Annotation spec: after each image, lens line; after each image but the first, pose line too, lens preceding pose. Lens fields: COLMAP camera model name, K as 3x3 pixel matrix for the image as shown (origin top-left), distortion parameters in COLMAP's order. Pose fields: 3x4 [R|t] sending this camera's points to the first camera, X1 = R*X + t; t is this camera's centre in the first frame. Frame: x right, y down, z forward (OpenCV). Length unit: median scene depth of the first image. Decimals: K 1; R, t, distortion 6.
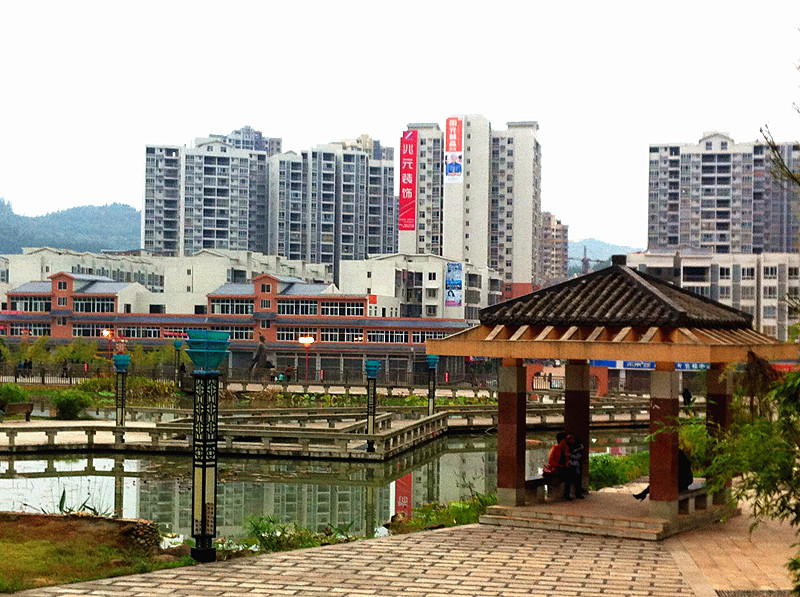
lens RADIAL K [[1494.0, 0, 400.1], [0, 1494.0, 297.2], [0, 0, 1]] dist [0.073876, 0.000000]
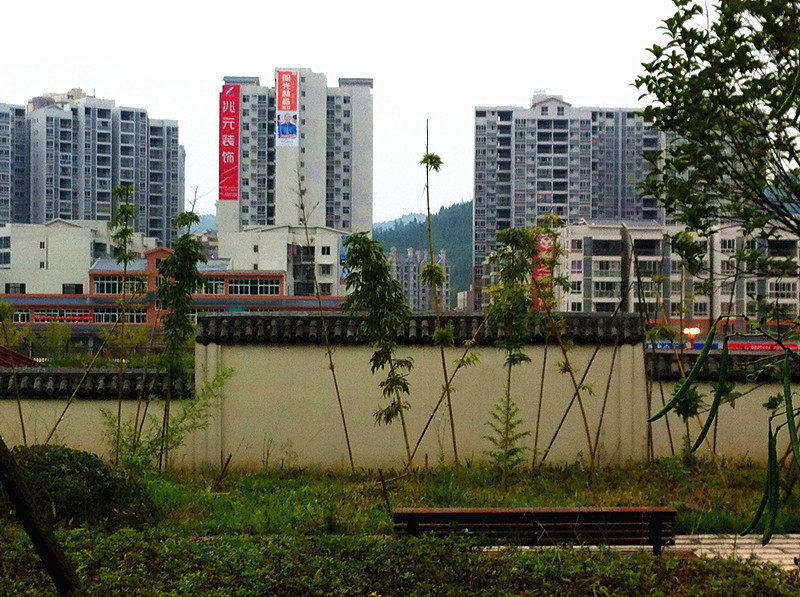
lens RADIAL K [[1677.3, 0, 400.0], [0, 1677.3, 299.3], [0, 0, 1]] dist [0.142351, 0.000000]
pose [[0.971406, -0.005646, 0.237359, -0.131541], [0.003167, 0.999936, 0.010821, 0.003271], [-0.237405, -0.009760, 0.971362, 0.020241]]
